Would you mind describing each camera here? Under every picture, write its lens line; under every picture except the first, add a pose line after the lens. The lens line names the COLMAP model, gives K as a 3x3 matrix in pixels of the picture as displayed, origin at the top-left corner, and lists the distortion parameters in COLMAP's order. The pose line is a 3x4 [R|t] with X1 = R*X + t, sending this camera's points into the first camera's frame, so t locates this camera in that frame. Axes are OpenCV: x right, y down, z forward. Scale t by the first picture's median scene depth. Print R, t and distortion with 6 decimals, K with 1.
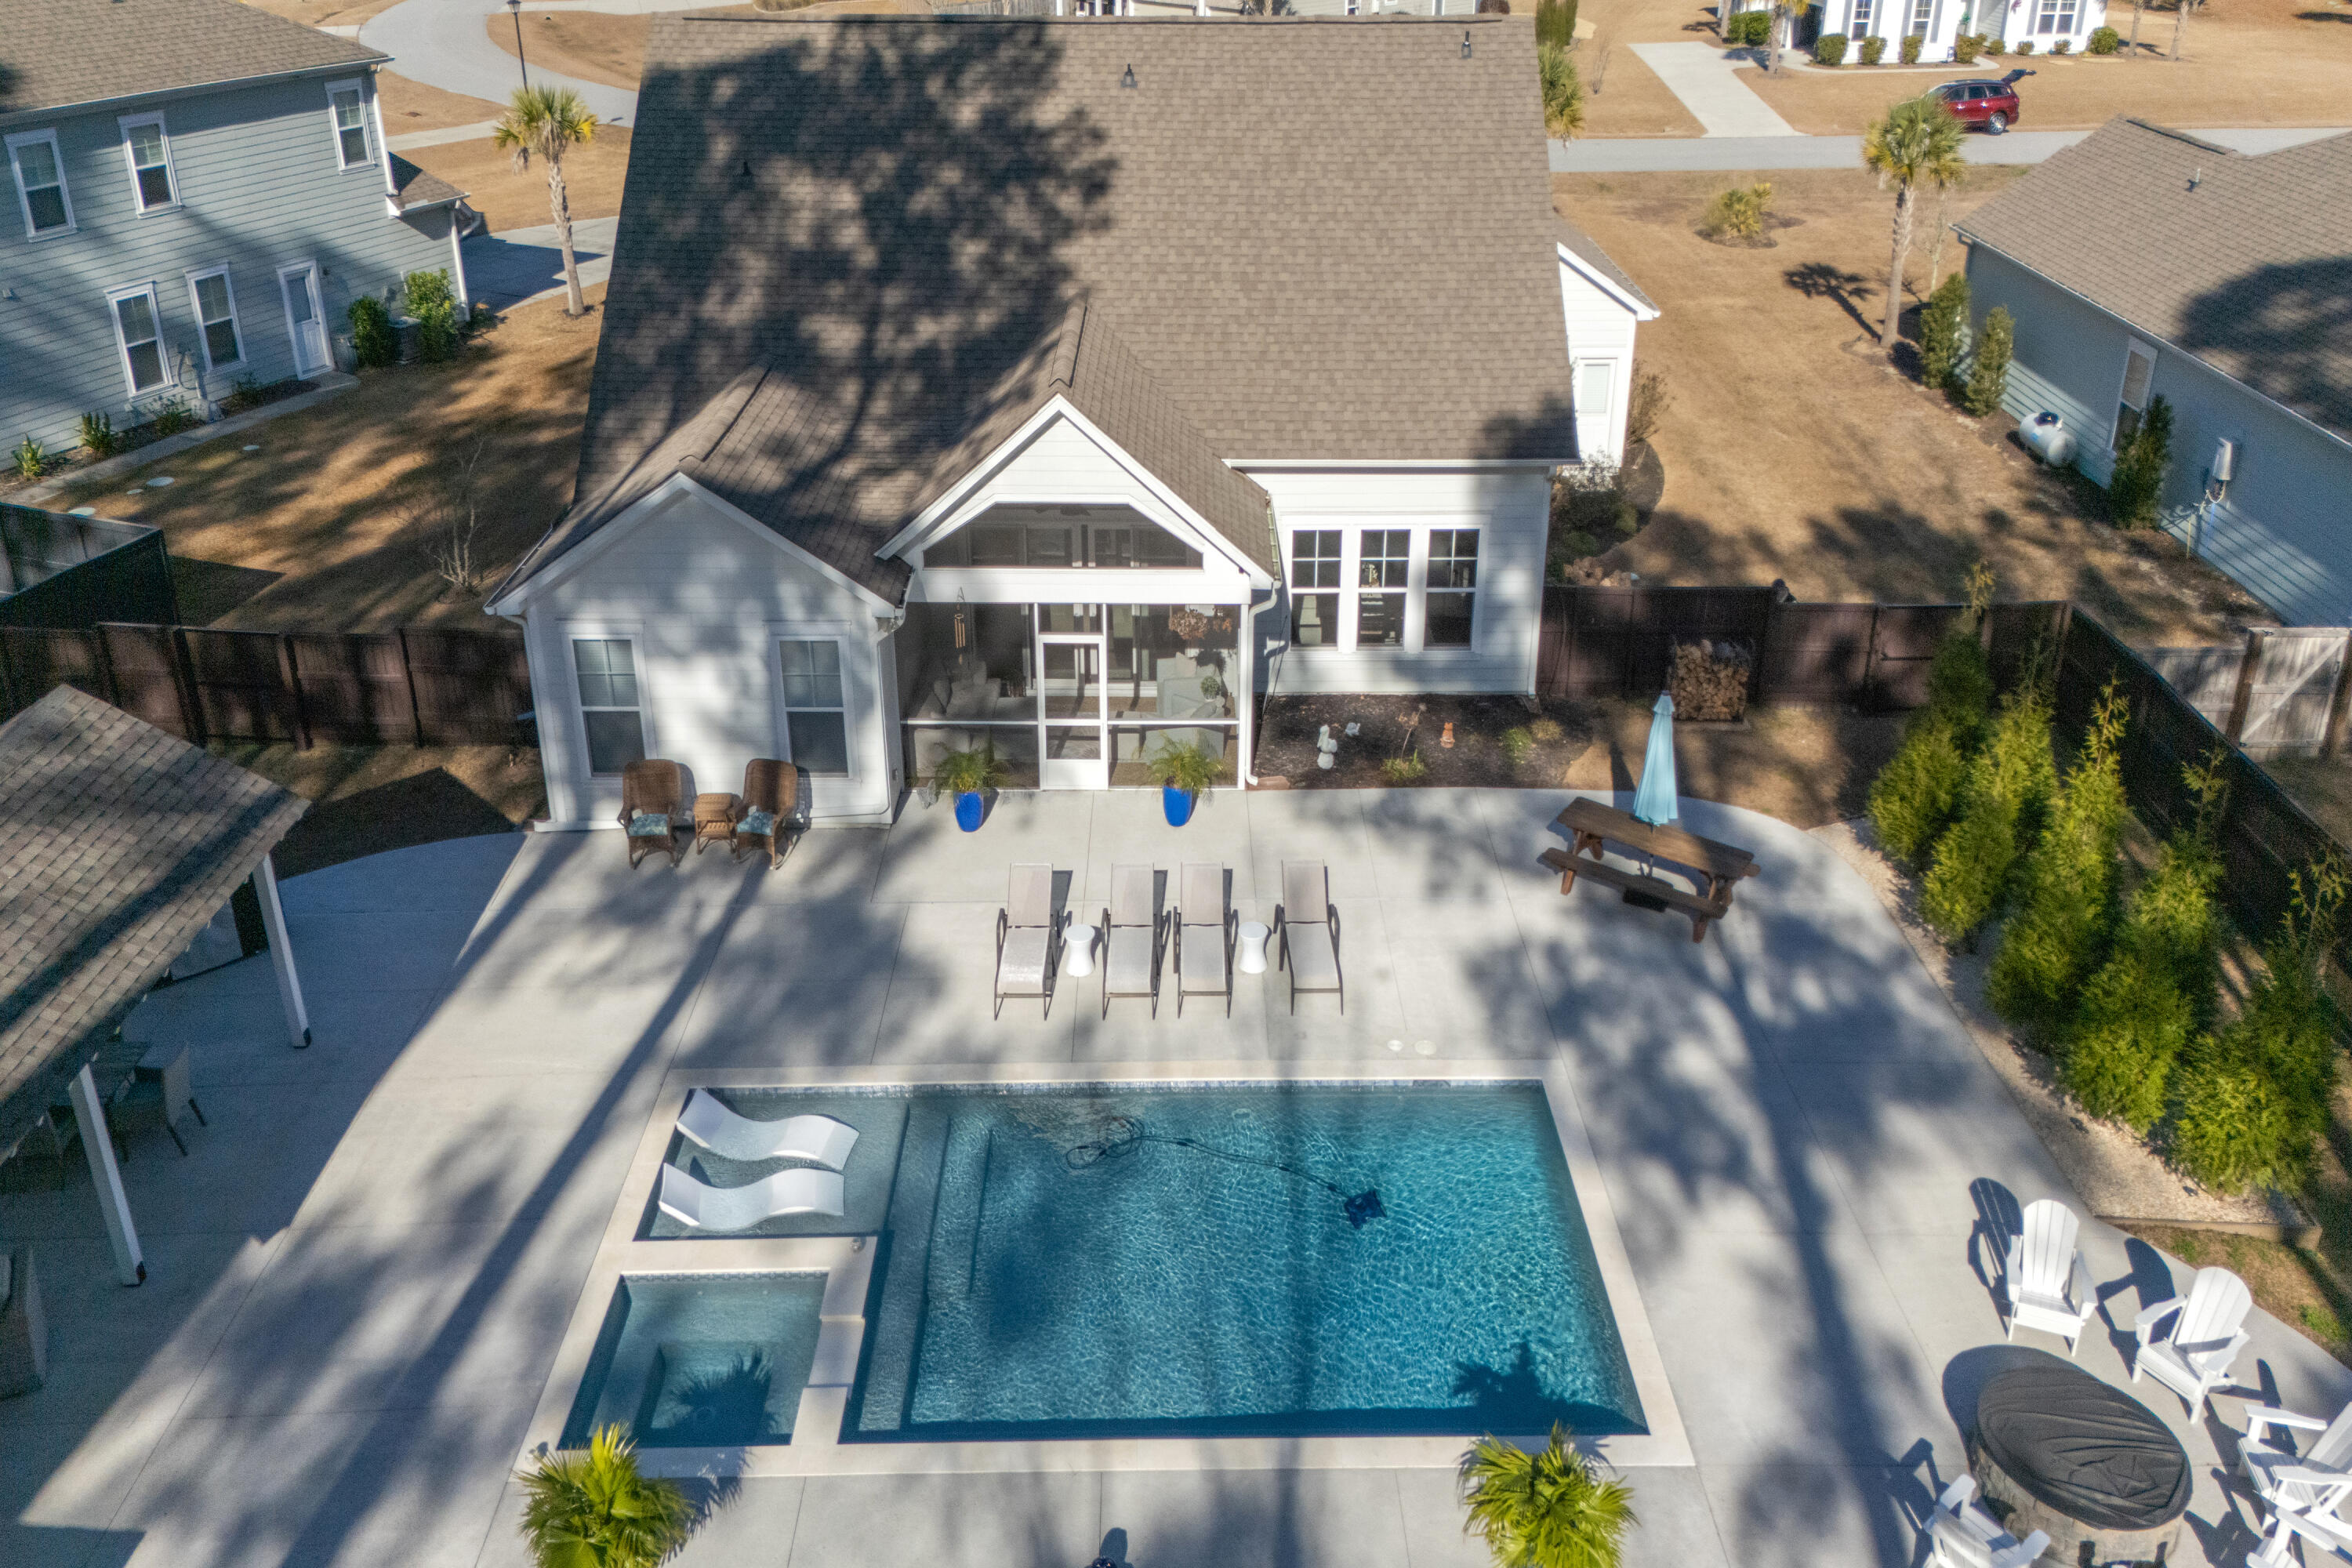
lens RADIAL K [[1774.4, 0, 1182.4], [0, 1774.4, 391.5], [0, 0, 1]] dist [-0.004320, -0.006466]
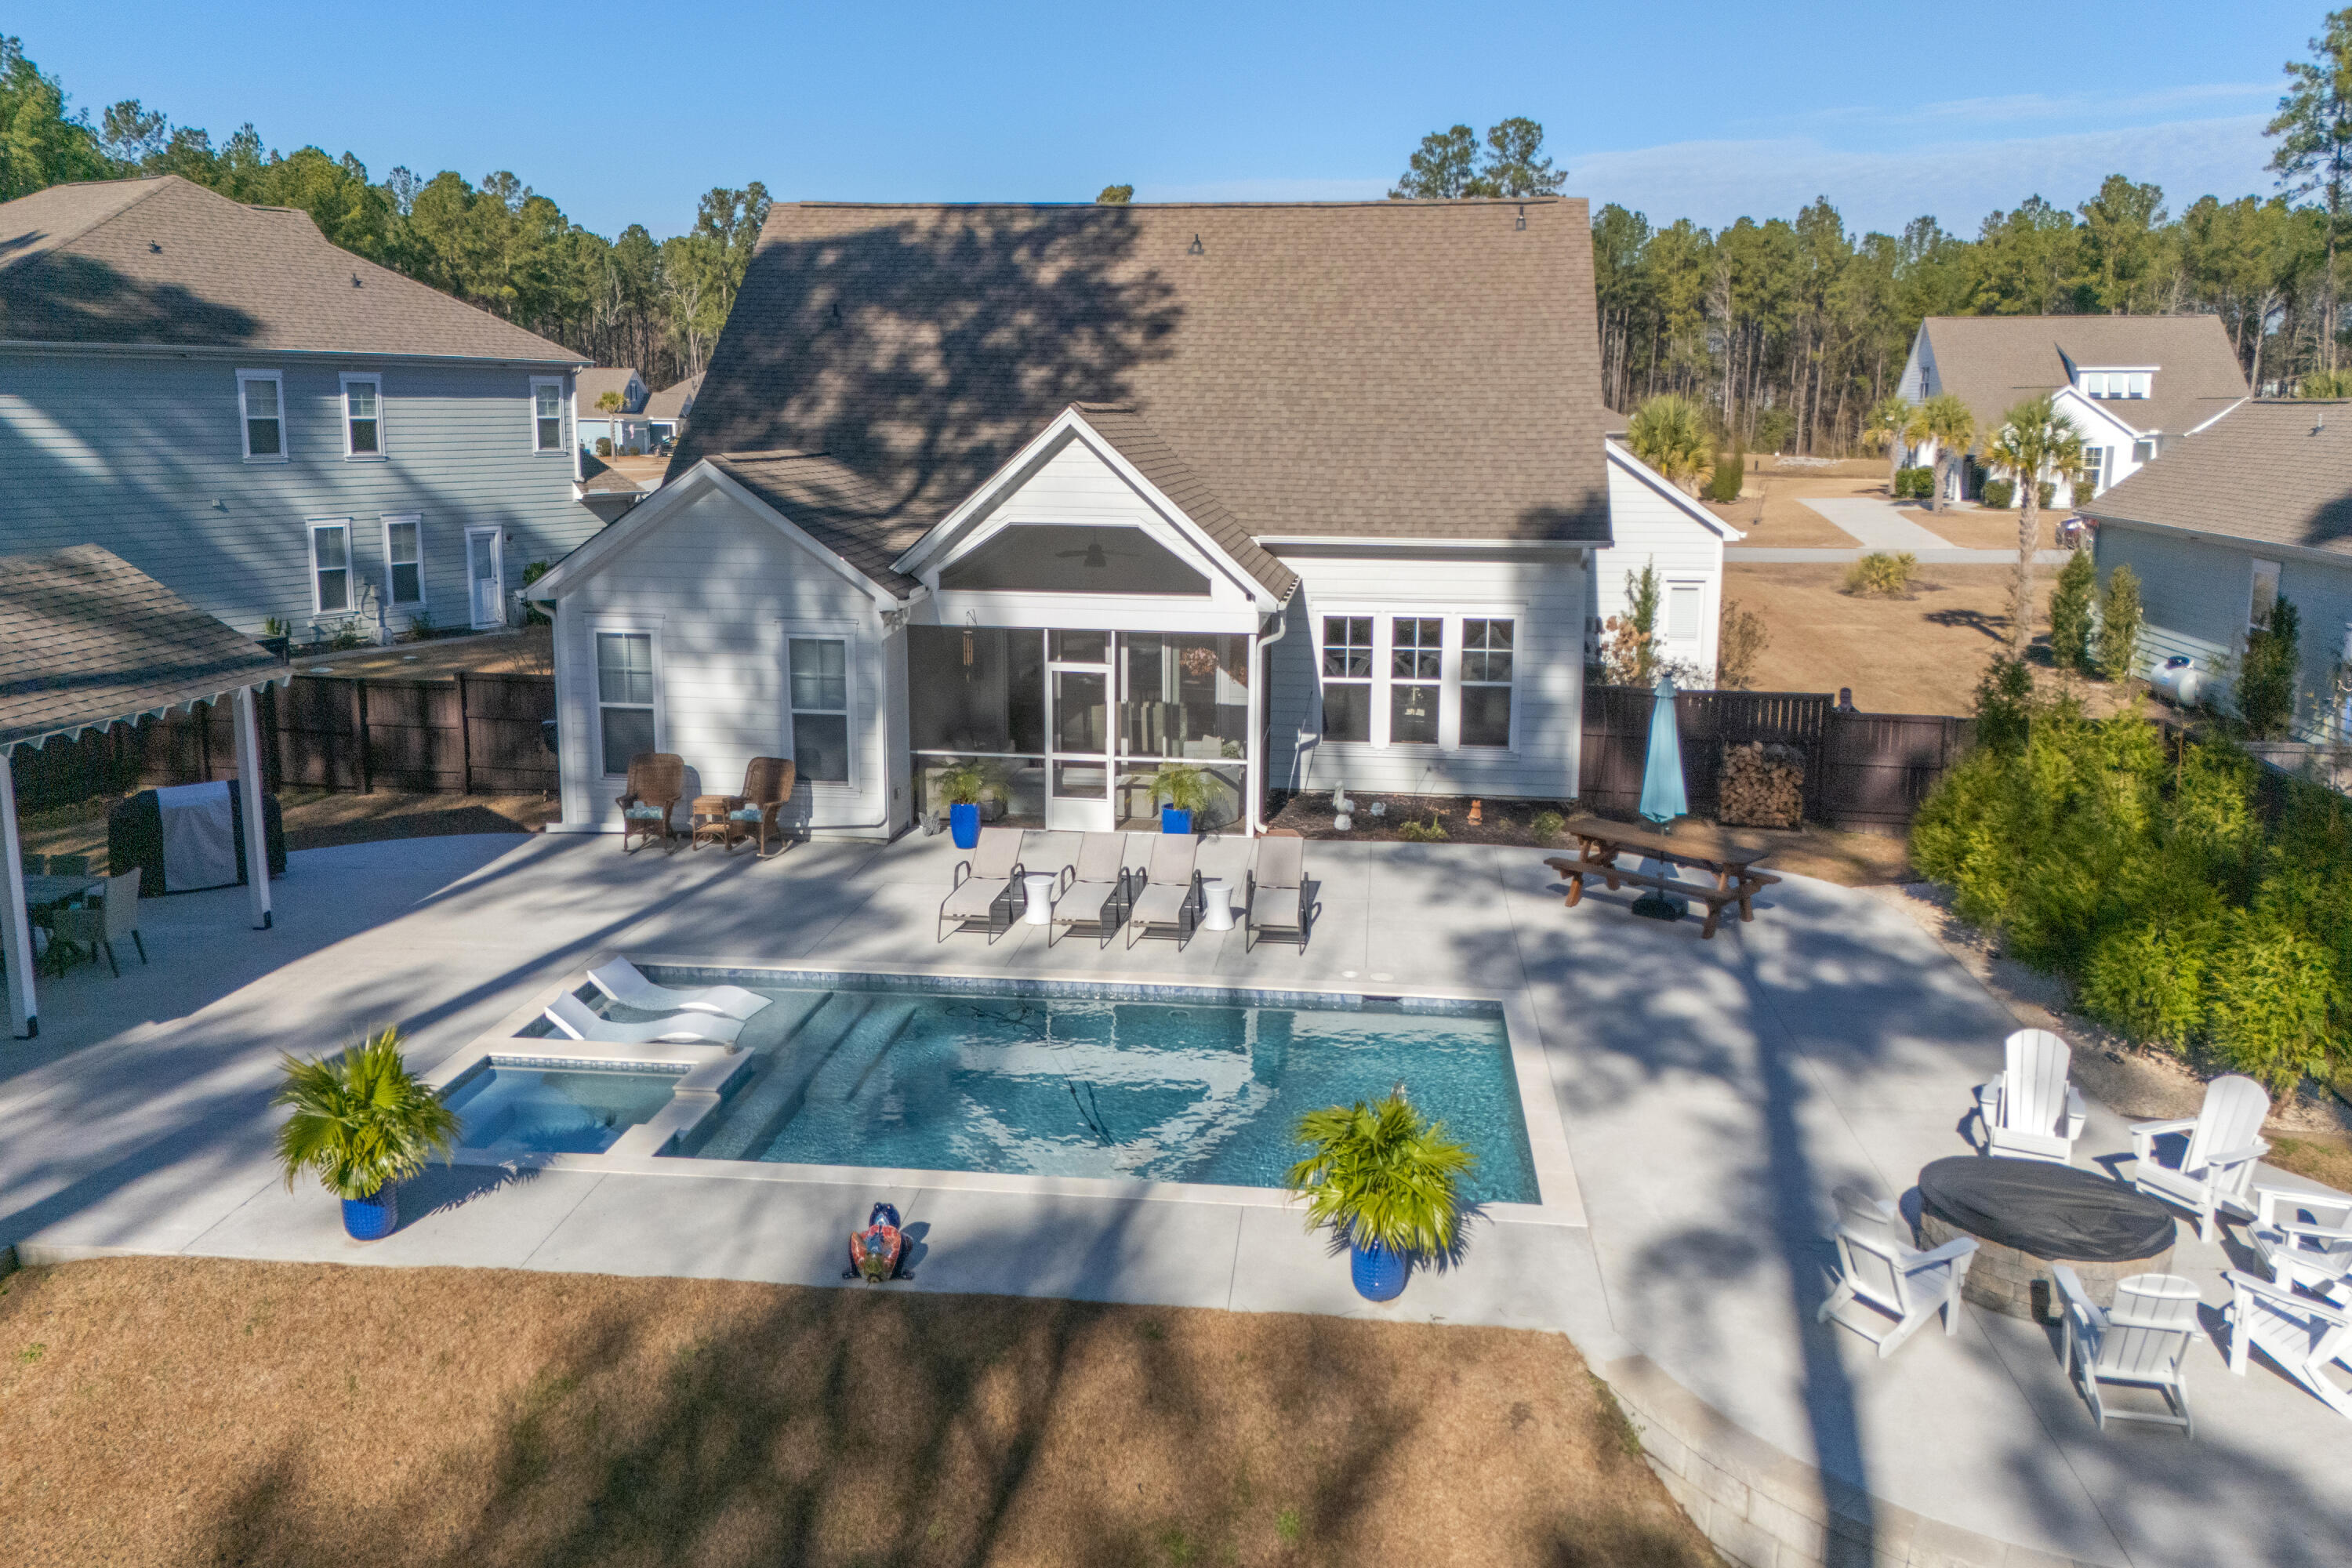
lens RADIAL K [[1701.7, 0, 1189.6], [0, 1701.7, 534.2], [0, 0, 1]] dist [0.048014, -0.085185]
pose [[0.992341, 0.013433, -0.122800, 0.104133], [-0.041839, 0.971867, -0.231786, 0.259121], [0.116232, 0.235149, 0.964985, 0.050290]]
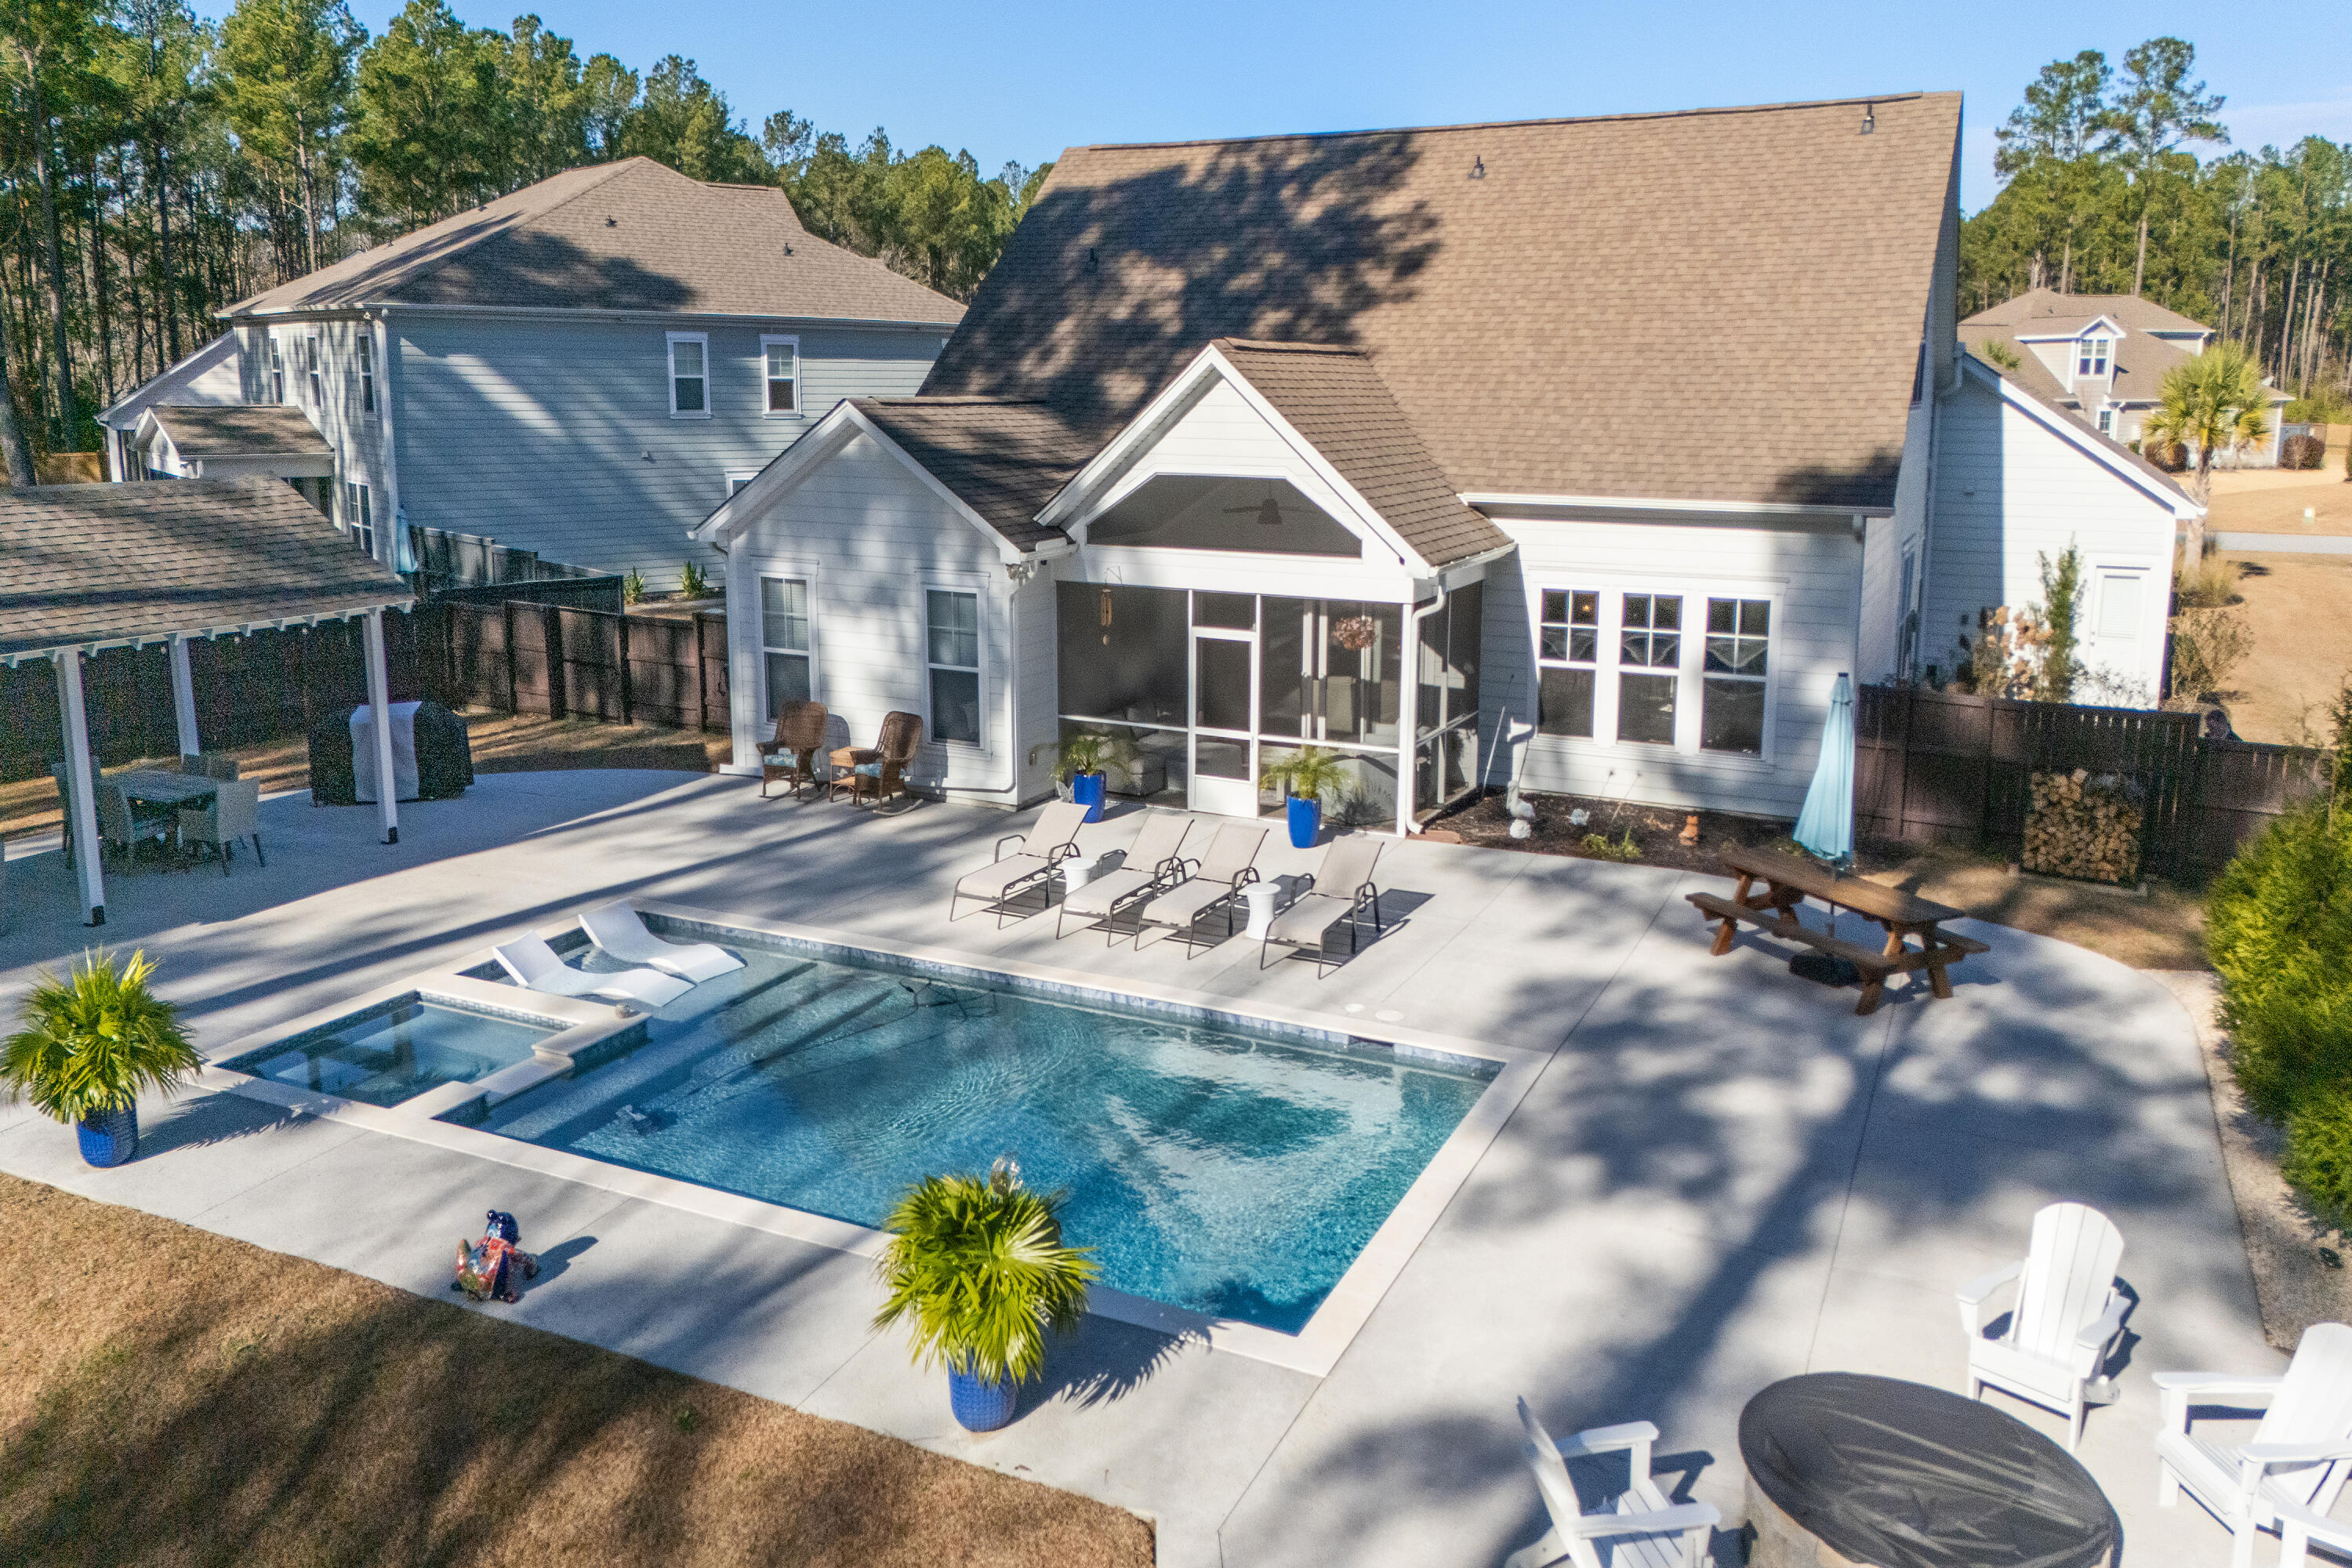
lens RADIAL K [[1701.7, 0, 1189.6], [0, 1701.7, 534.2], [0, 0, 1]] dist [0.048014, -0.085185]
pose [[0.894221, 0.039239, -0.445902, 0.277321], [-0.135411, 0.973191, -0.185914, 0.229415], [0.426653, 0.226628, 0.875561, 0.194238]]
